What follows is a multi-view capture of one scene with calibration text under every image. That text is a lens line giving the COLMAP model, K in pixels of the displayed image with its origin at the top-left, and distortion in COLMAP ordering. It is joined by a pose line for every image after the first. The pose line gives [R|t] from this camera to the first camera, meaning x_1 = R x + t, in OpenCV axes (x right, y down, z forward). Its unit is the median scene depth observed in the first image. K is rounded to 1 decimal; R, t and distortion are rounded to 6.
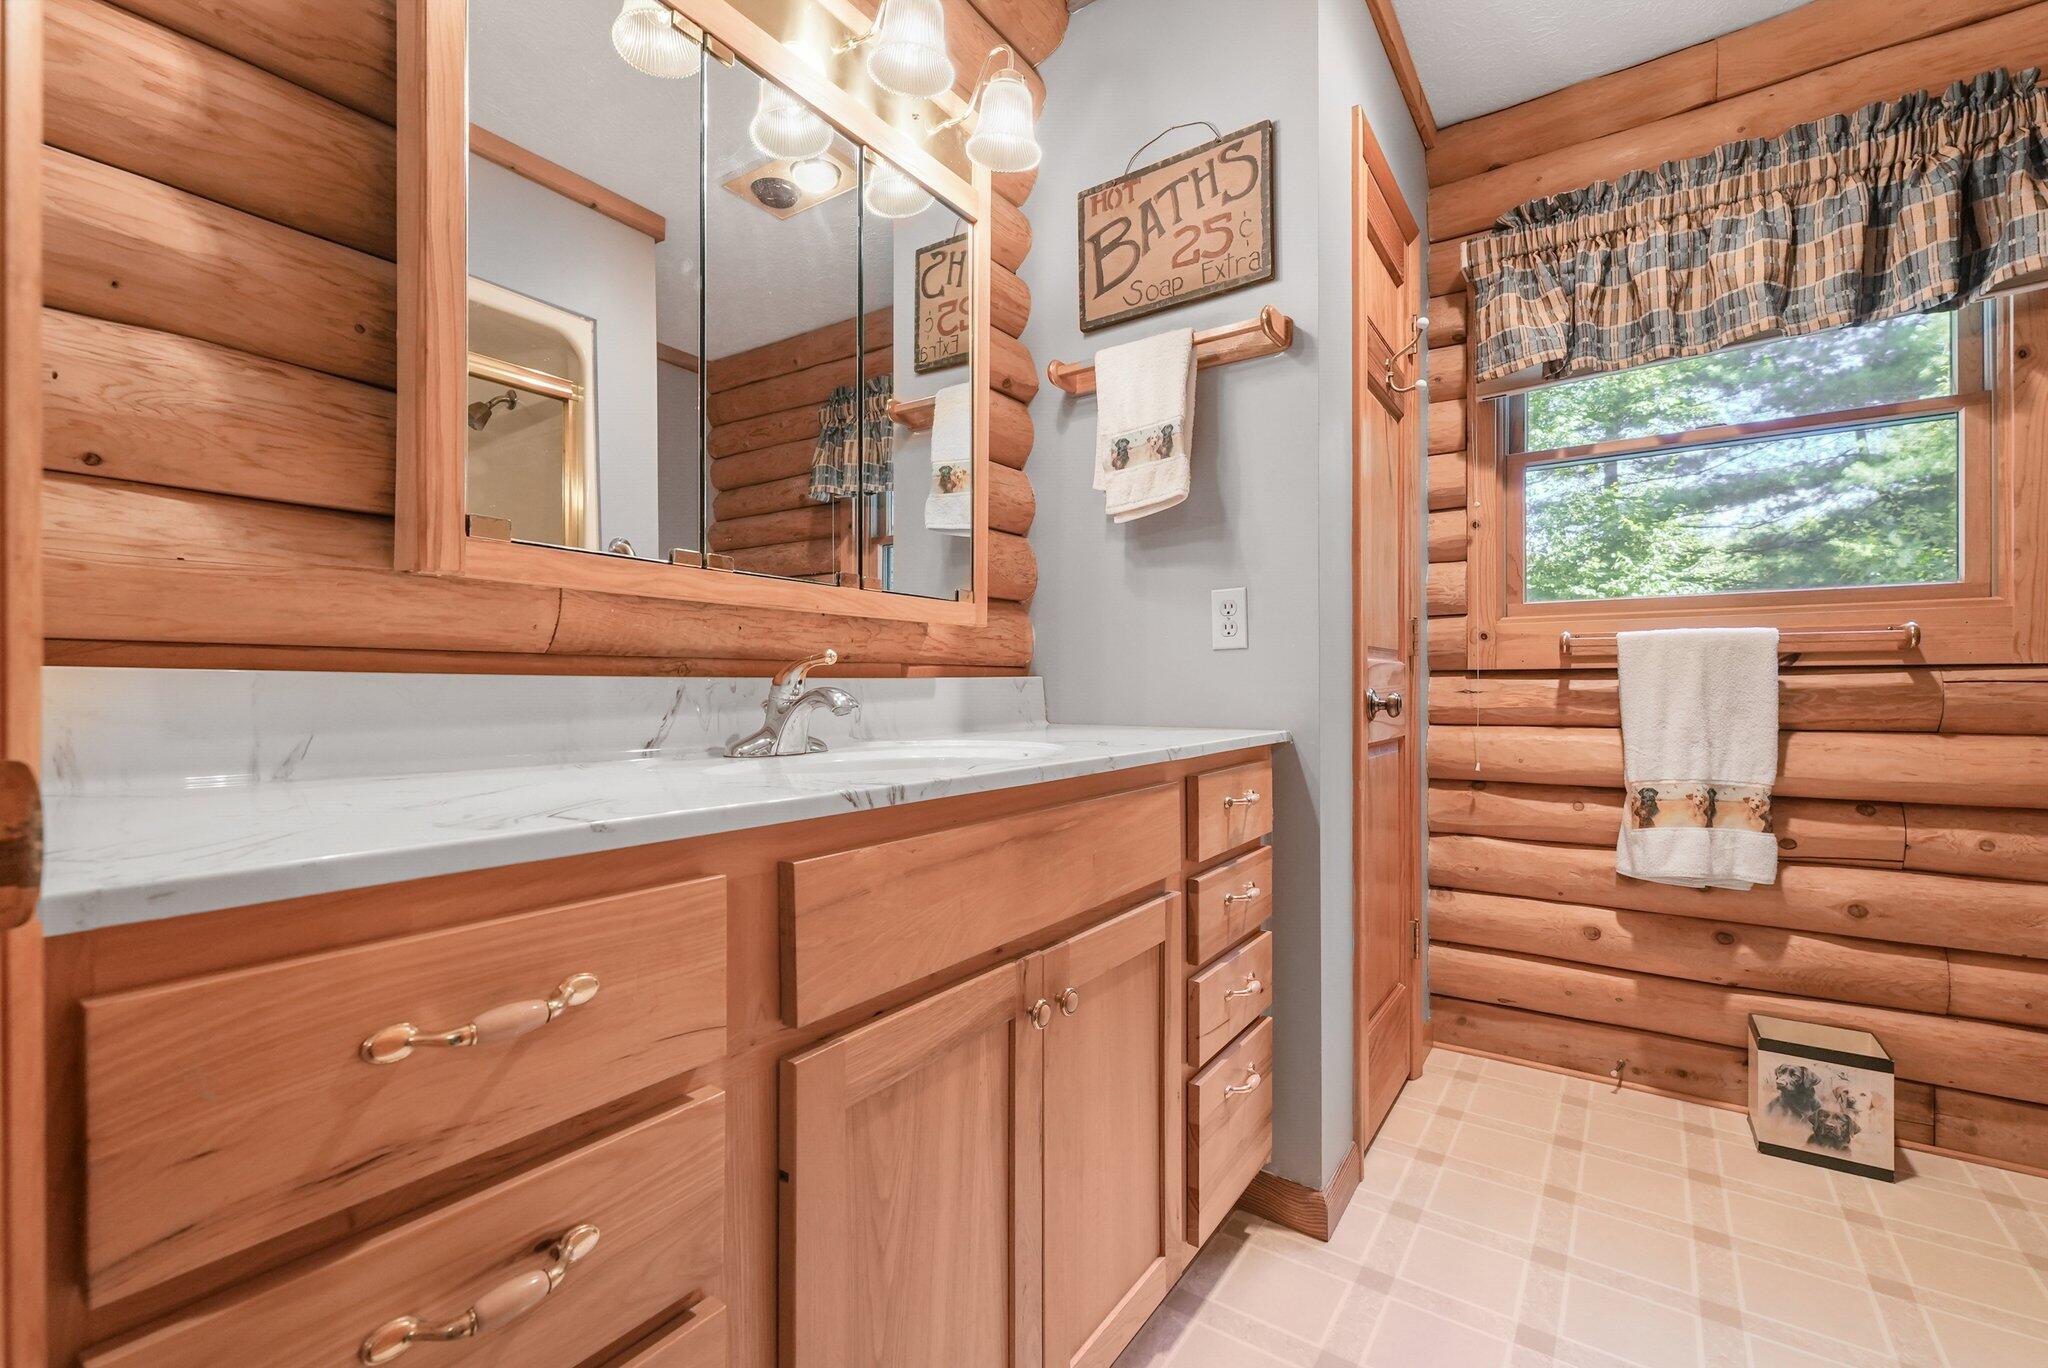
lens RADIAL K [[880.8, 0, 1019.4], [0, 880.8, 683.7], [0, 0, 1]] dist [-0.000317, -0.000310]
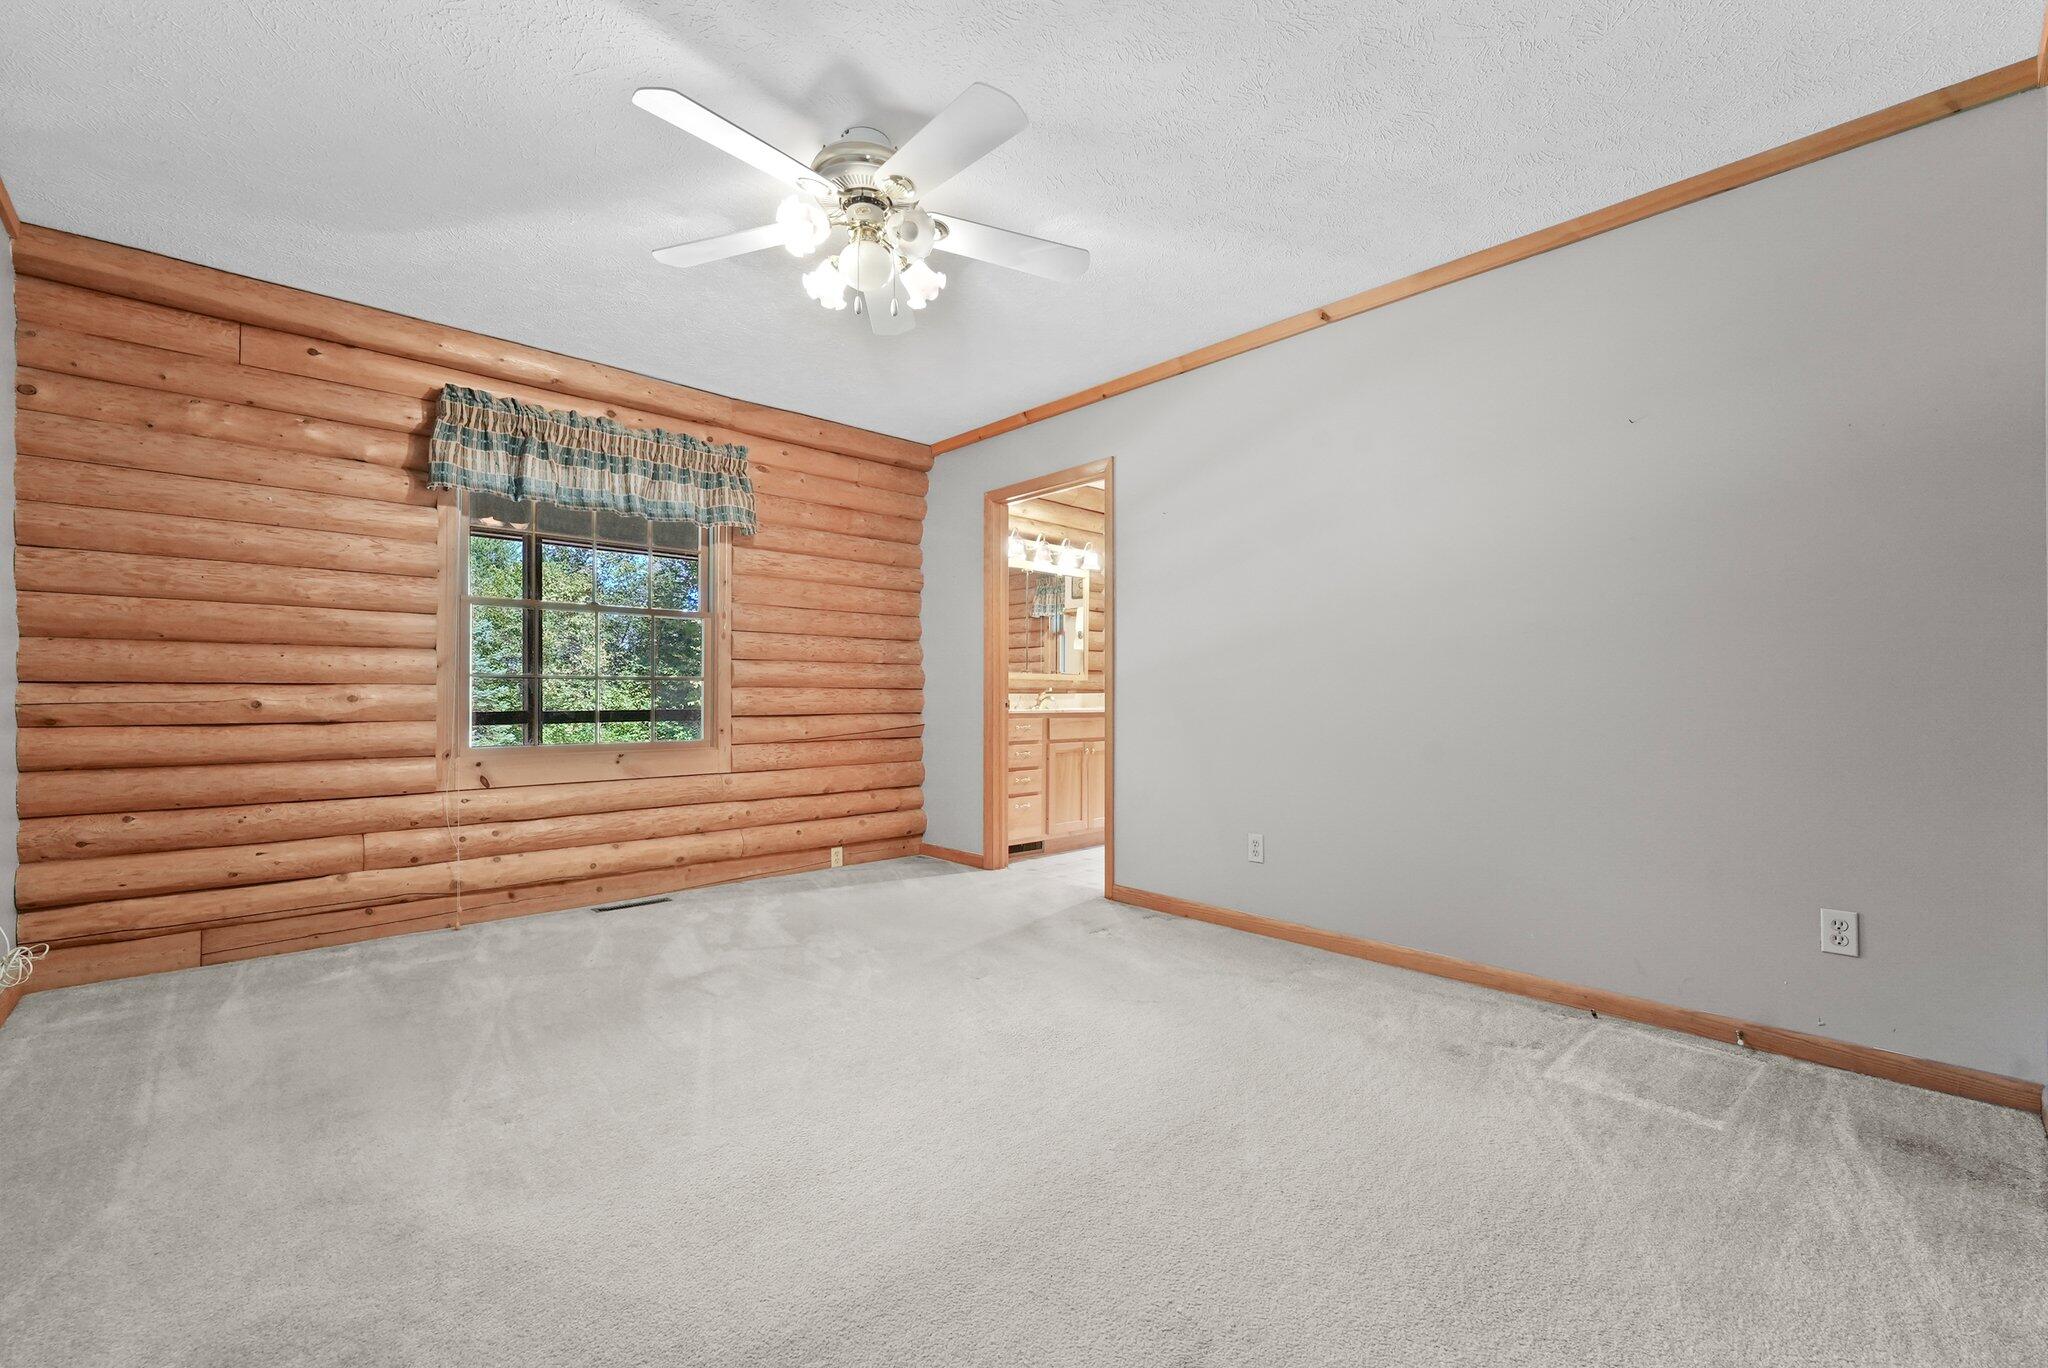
lens RADIAL K [[839.3, 0, 1034.6], [0, 839.3, 691.9], [0, 0, 1]] dist [-0.003254, 0.000103]
pose [[0.982078, 0.002166, -0.188460, 0.363941], [-0.002539, 0.999995, -0.001737, -0.005237], [0.188456, 0.002185, 0.982079, -2.258410]]
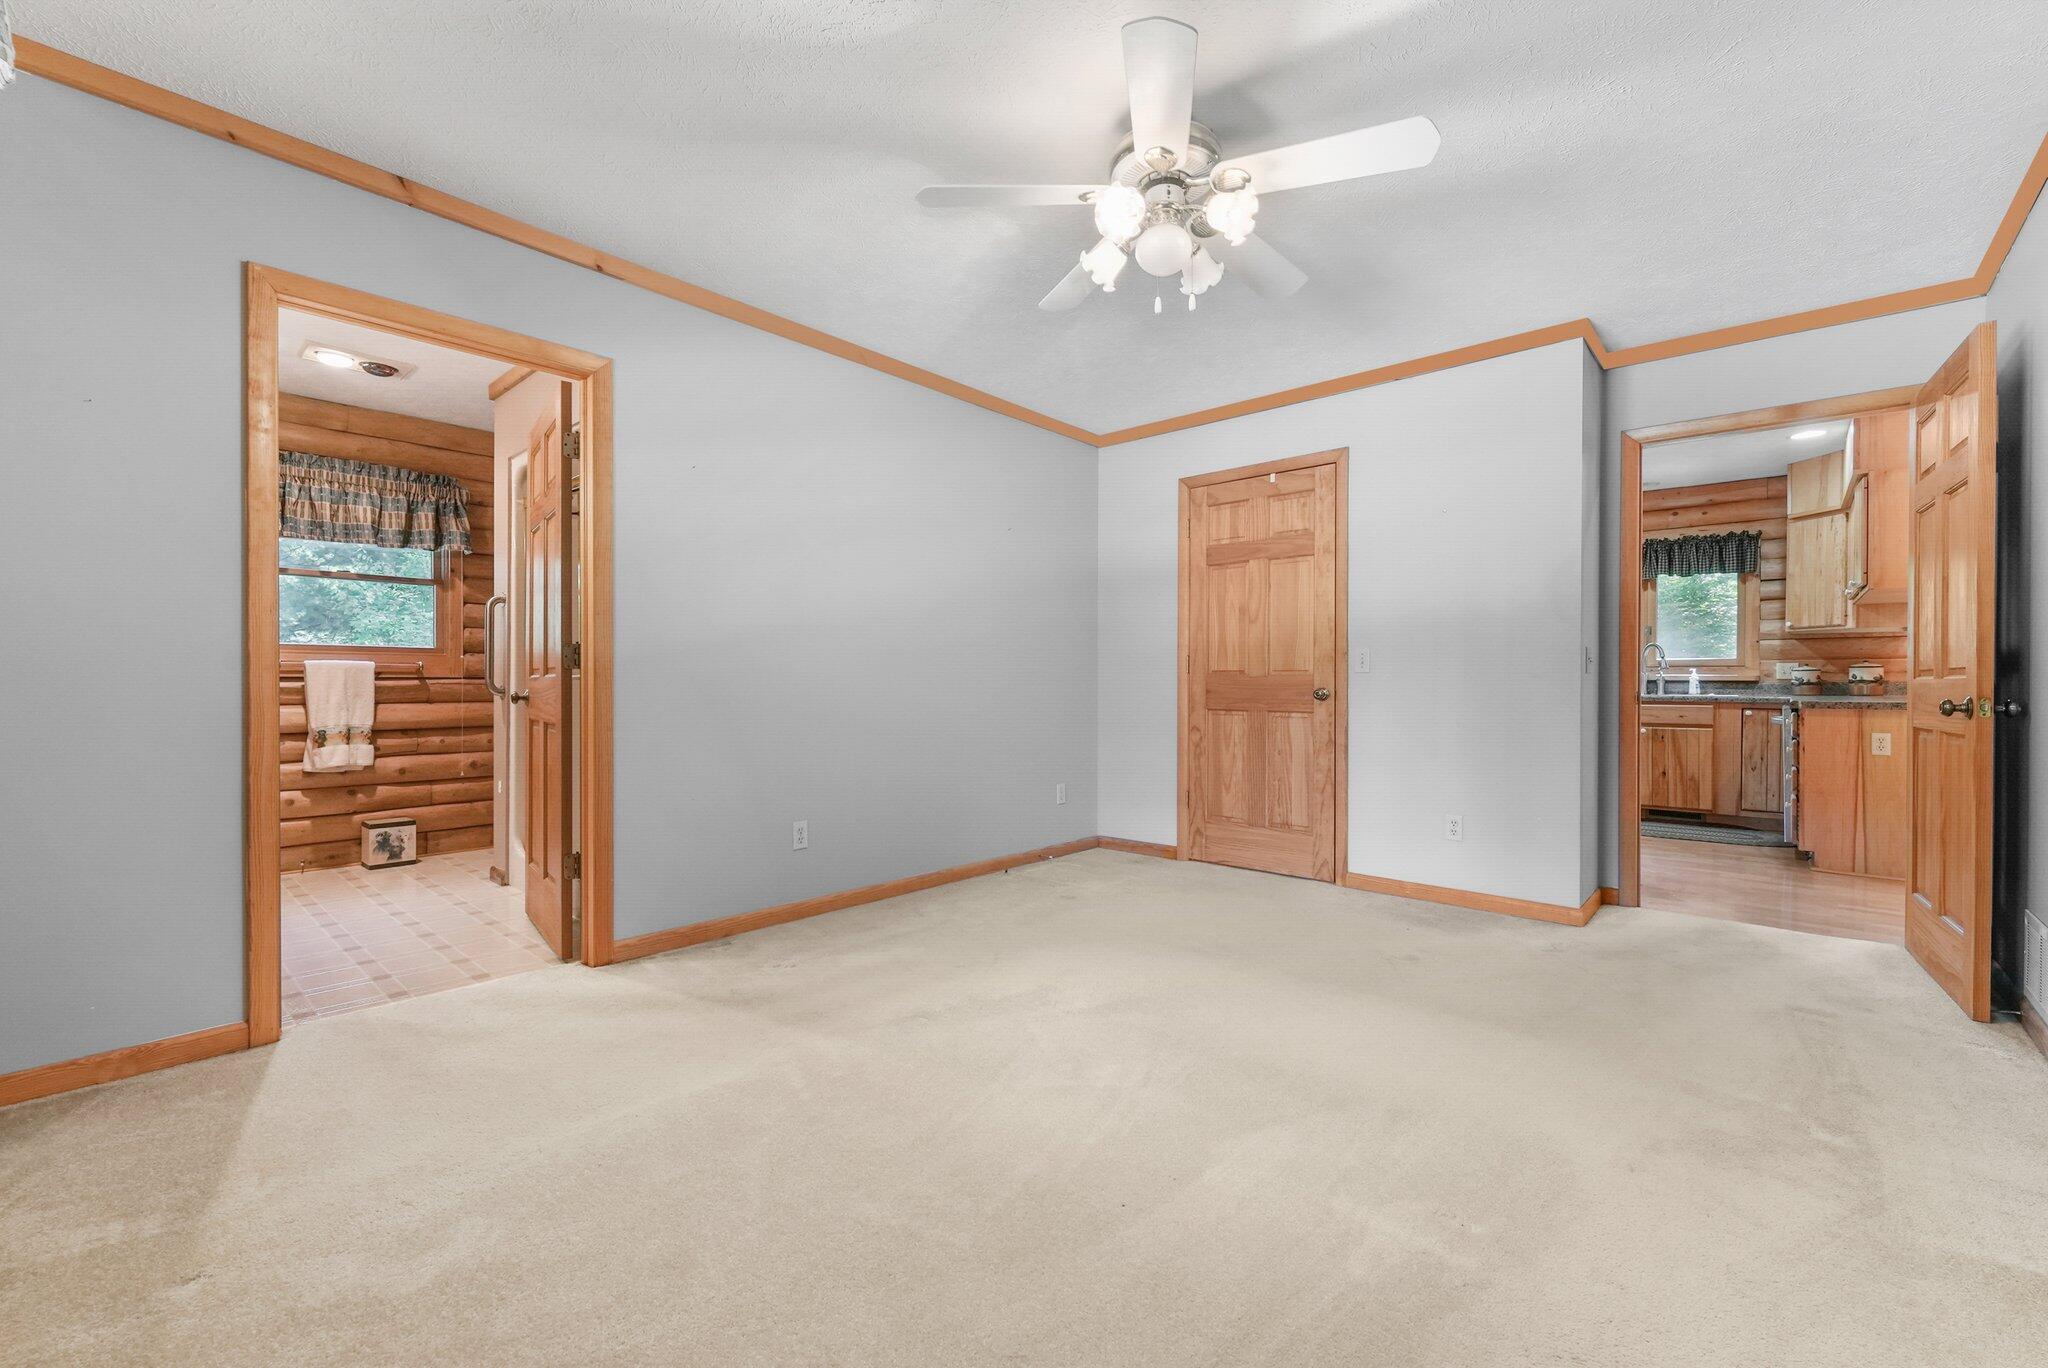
lens RADIAL K [[839.3, 0, 1021.3], [0, 839.3, 691.8], [0, 0, 1]] dist [-0.003254, 0.000103]
pose [[0.116460, -0.007336, 0.993168, -1.275000], [-0.005375, 0.999953, 0.008016, -0.007144], [-0.993181, -0.006272, 0.116415, -1.090218]]
